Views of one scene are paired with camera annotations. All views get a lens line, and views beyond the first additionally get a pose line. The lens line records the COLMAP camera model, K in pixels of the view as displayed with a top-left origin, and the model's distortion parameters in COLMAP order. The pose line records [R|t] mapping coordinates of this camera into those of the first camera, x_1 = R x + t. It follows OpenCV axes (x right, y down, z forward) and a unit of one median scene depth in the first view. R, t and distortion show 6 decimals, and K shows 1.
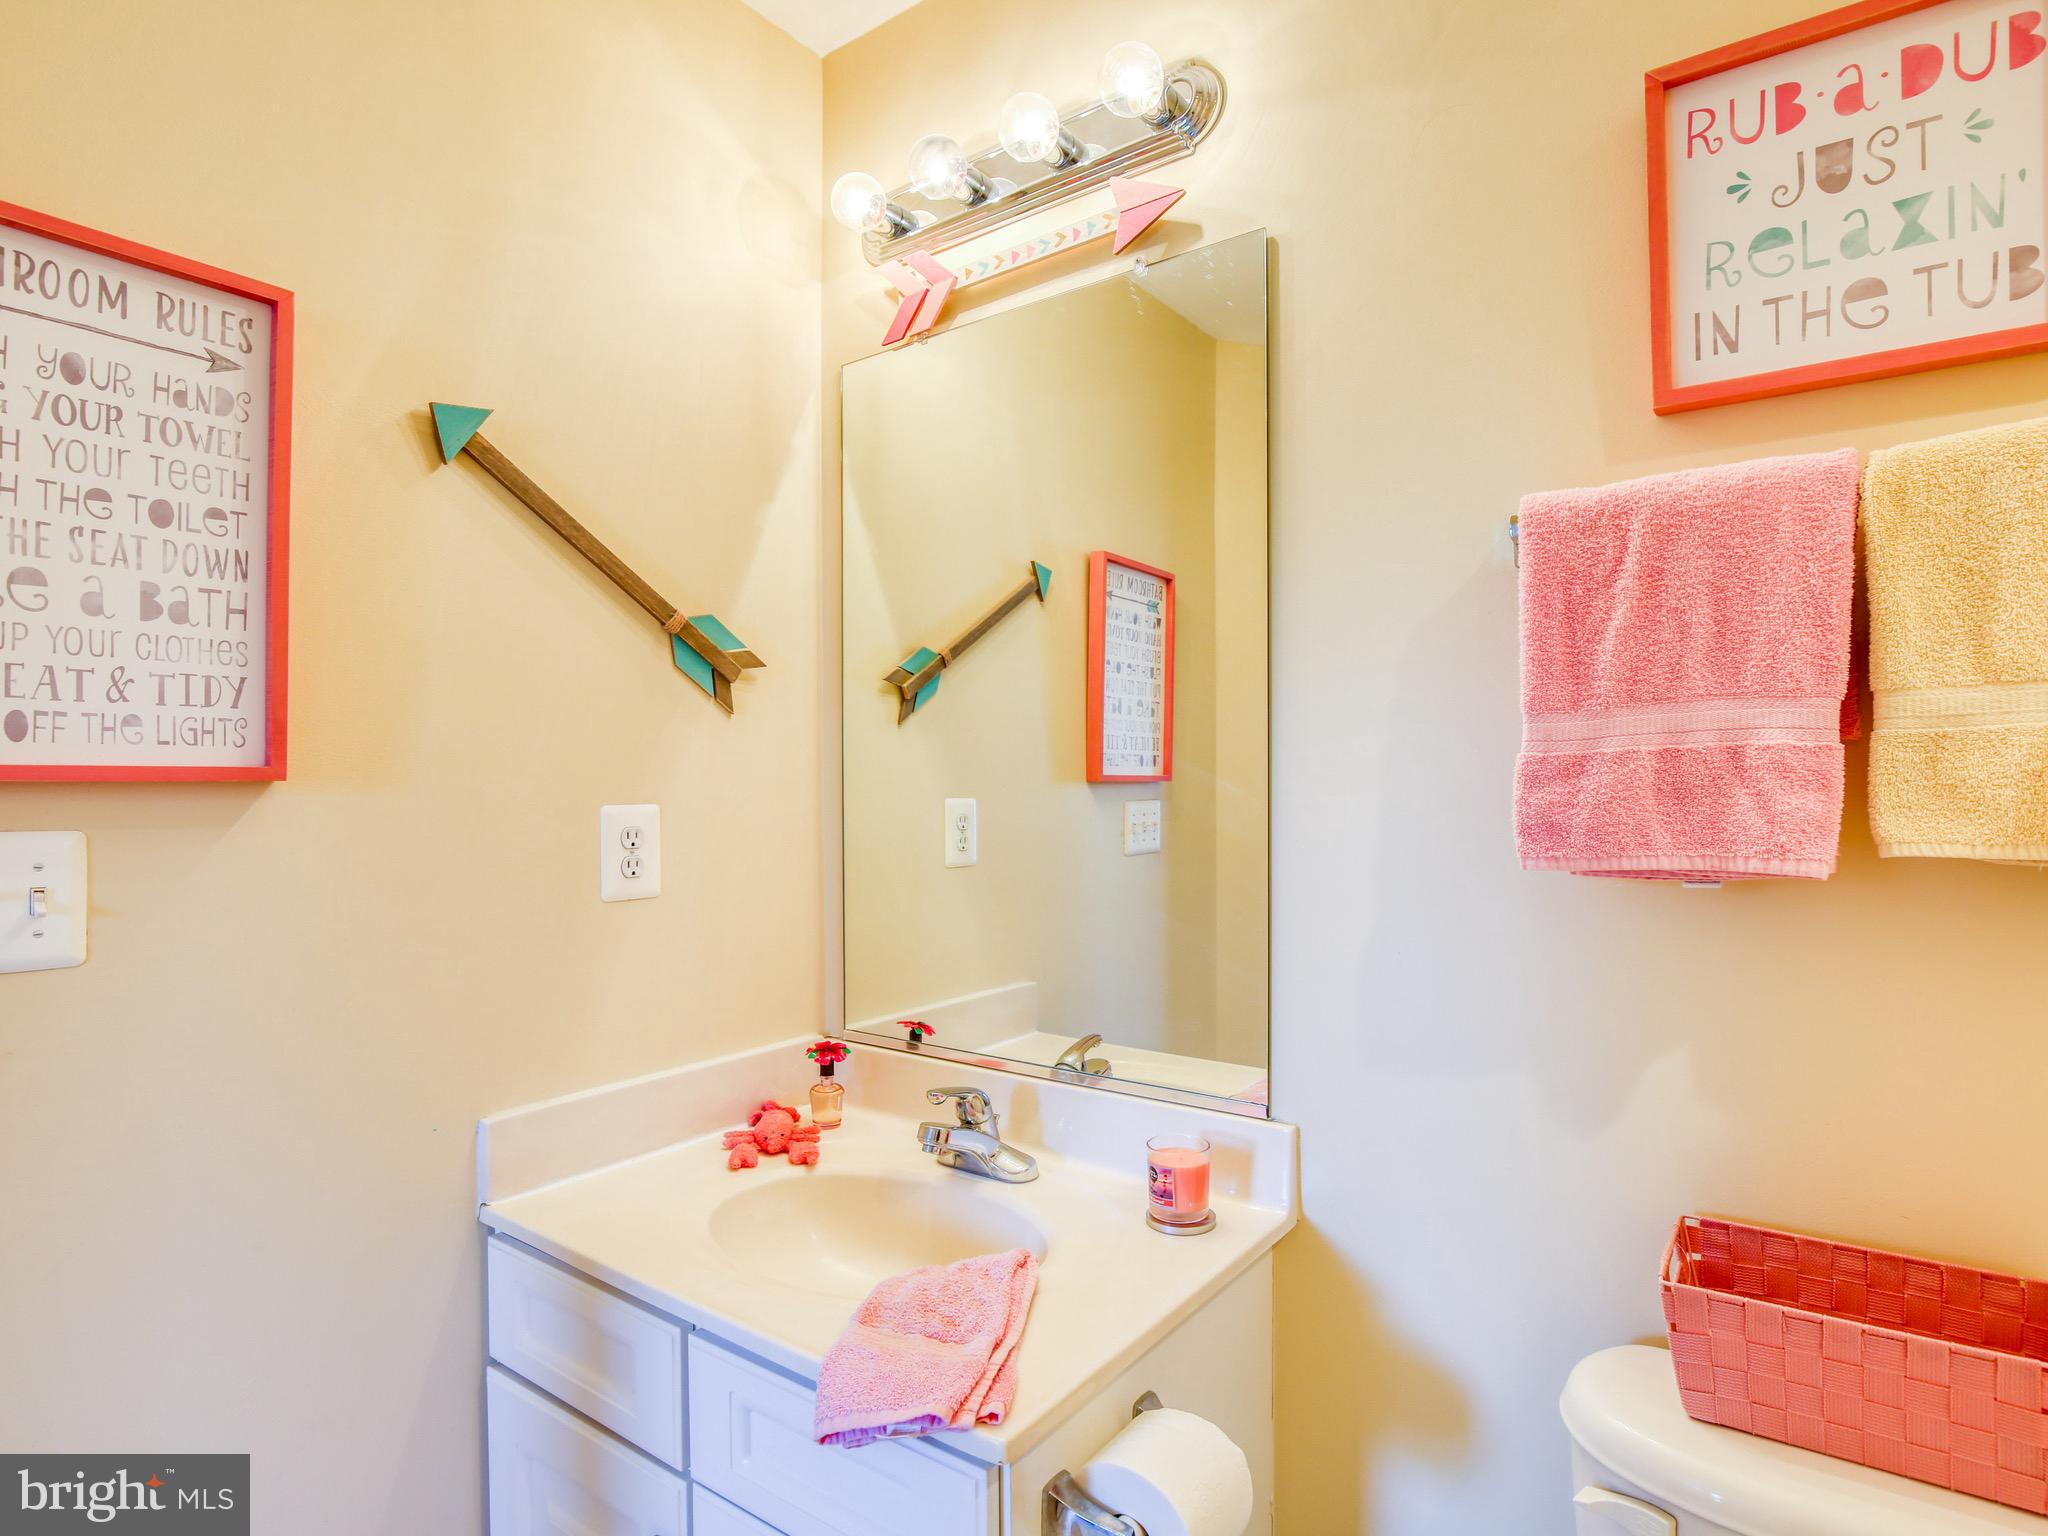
lens RADIAL K [[1101.4, 0, 1080.2], [0, 1101.4, 772.1], [0, 0, 1]] dist [-0.032103, 0.010066]
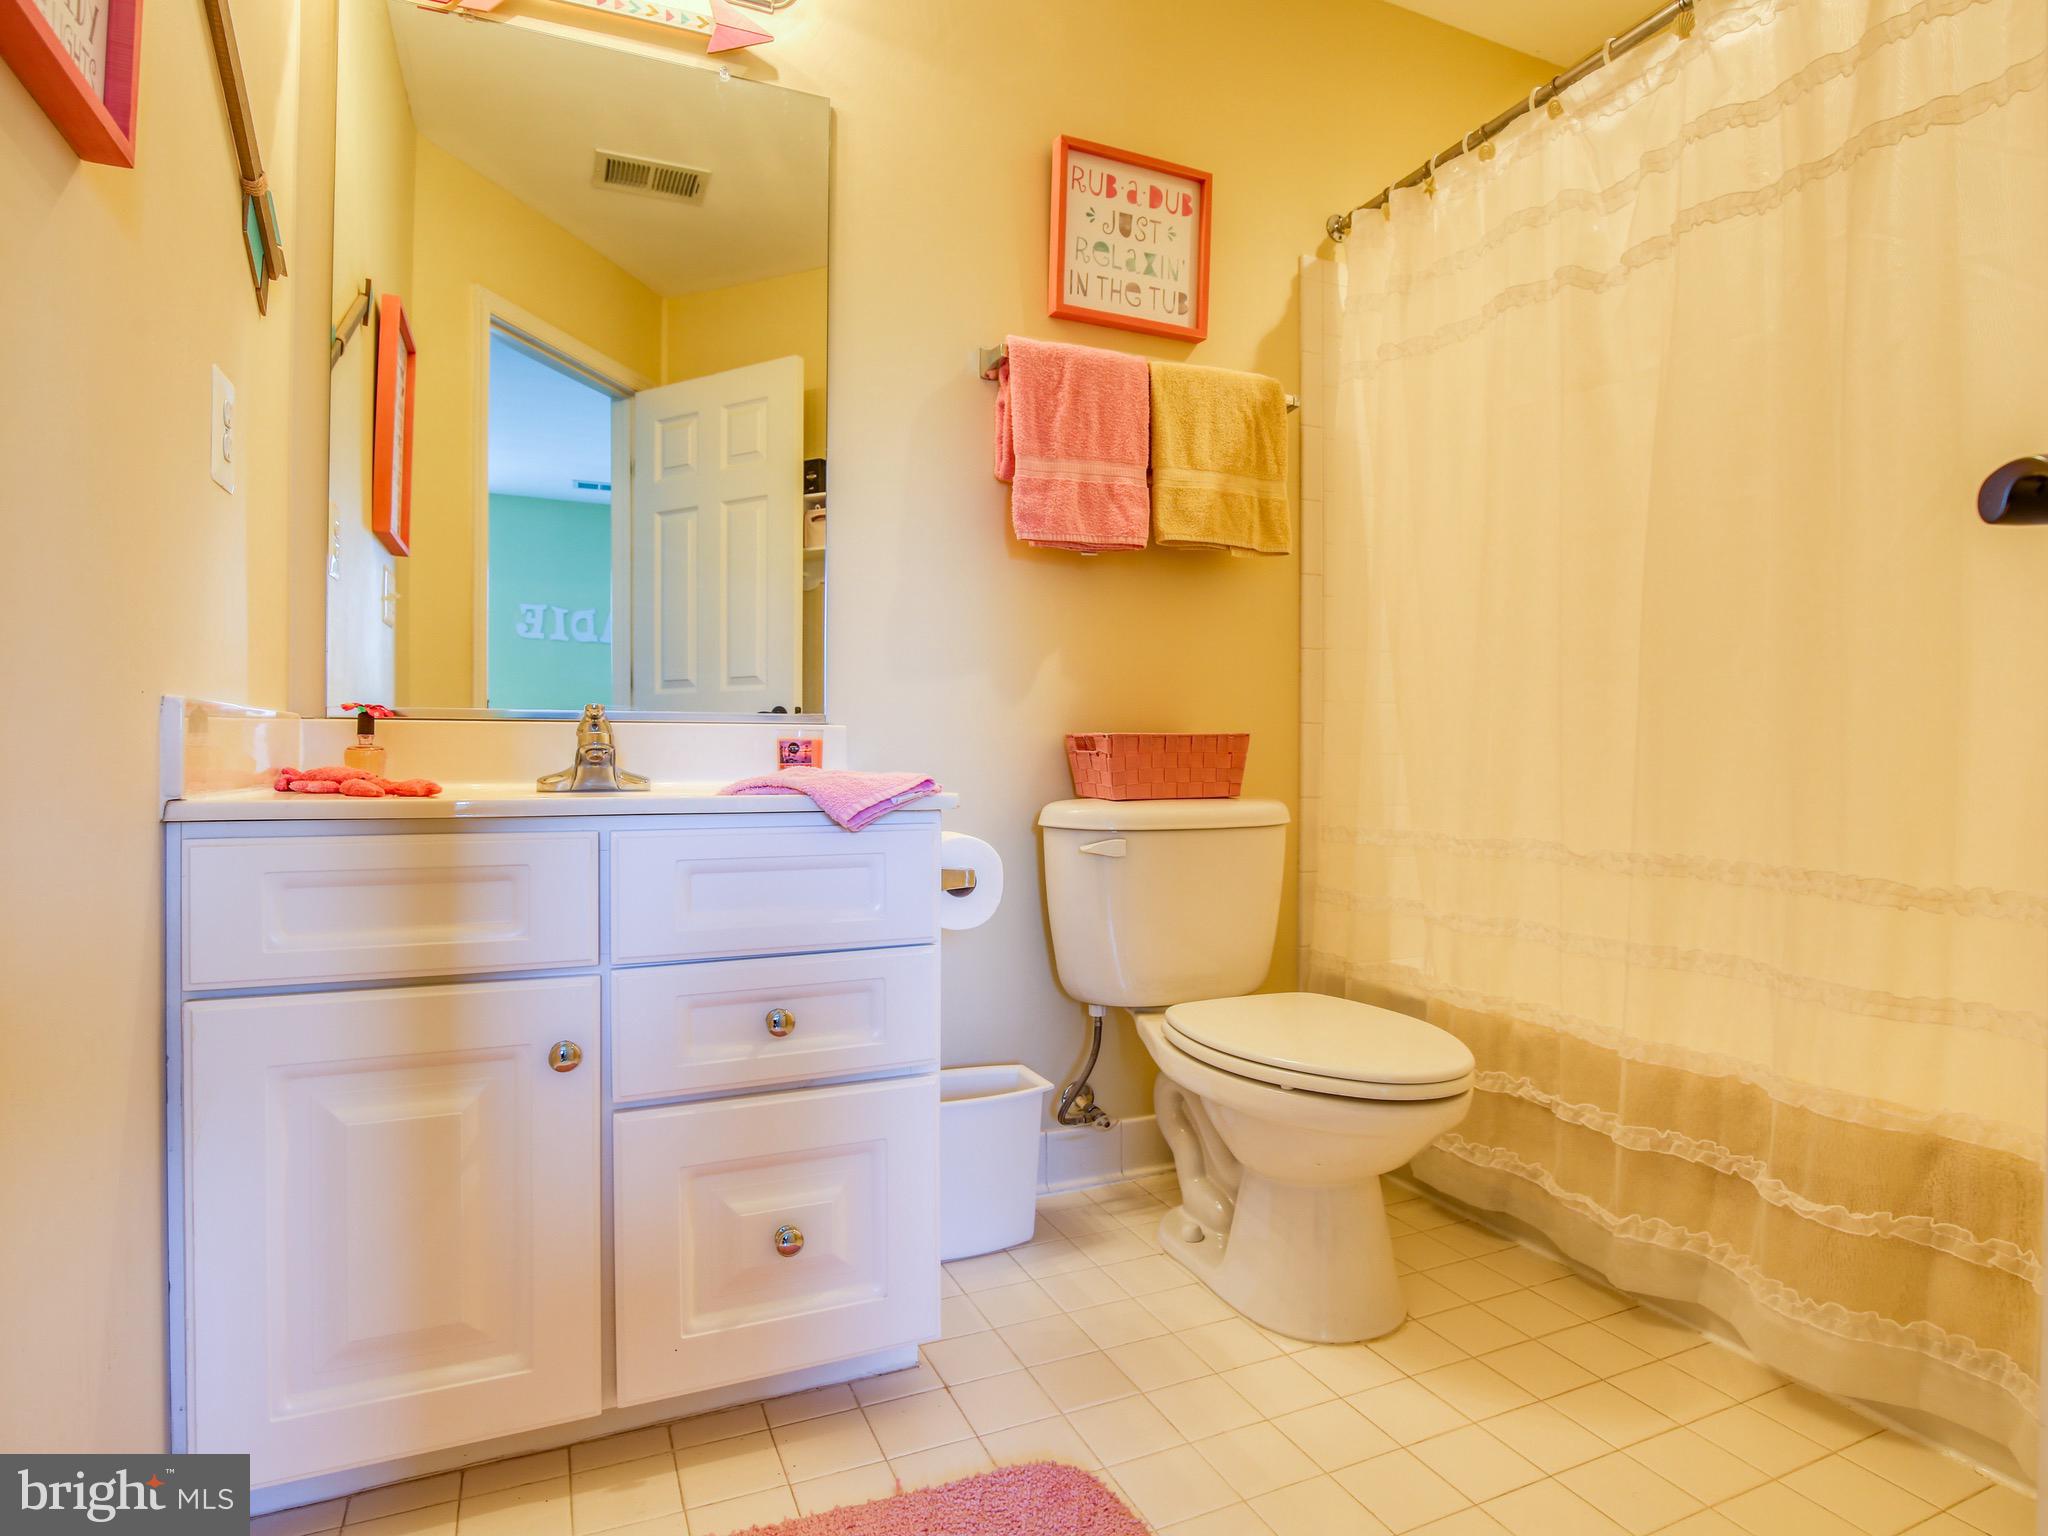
lens RADIAL K [[1079.6, 0, 1024.0], [0, 1079.6, 768.0], [0, 0, 1]] dist [-0.039597, 0.009856]
pose [[0.518242, -0.003963, 0.855225, -1.185710], [-0.006533, 0.999942, 0.008592, 0.480180], [-0.855209, -0.010040, 0.518186, 0.076462]]
